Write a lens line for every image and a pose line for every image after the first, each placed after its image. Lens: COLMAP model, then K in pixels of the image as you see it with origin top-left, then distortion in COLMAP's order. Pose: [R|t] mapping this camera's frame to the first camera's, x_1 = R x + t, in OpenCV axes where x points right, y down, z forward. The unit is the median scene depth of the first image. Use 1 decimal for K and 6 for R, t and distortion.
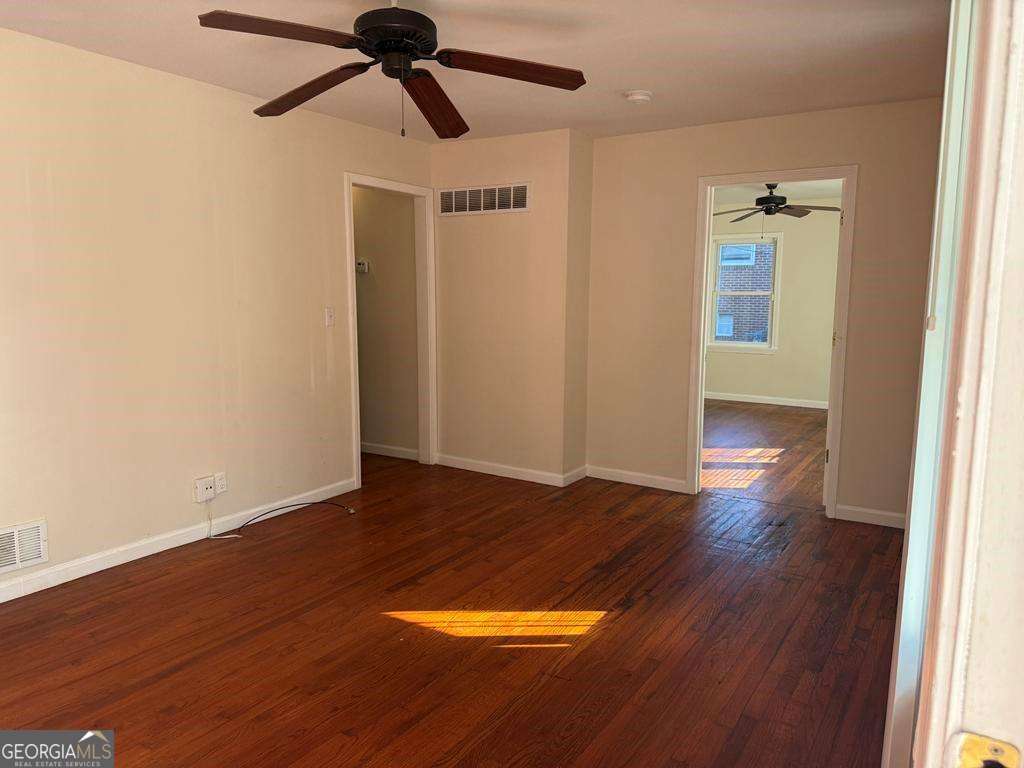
lens RADIAL K [[712.3, 0, 505.1], [0, 712.3, 381.2], [0, 0, 1]] dist [0.030590, -0.047988]
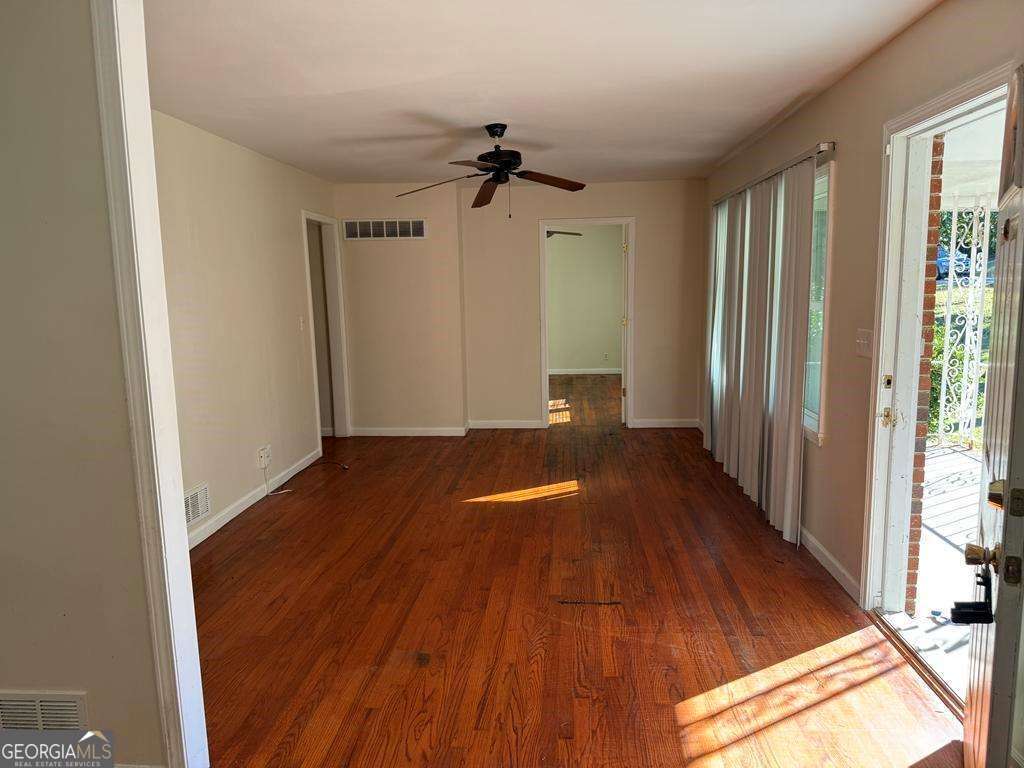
lens RADIAL K [[712.3, 0, 516.9], [0, 712.3, 386.0], [0, 0, 1]] dist [0.030590, -0.047988]
pose [[0.871296, -0.091172, 0.482215, -0.492932], [0.088806, 0.995661, 0.027789, 0.020744], [-0.482656, 0.018611, 0.875612, -0.277353]]
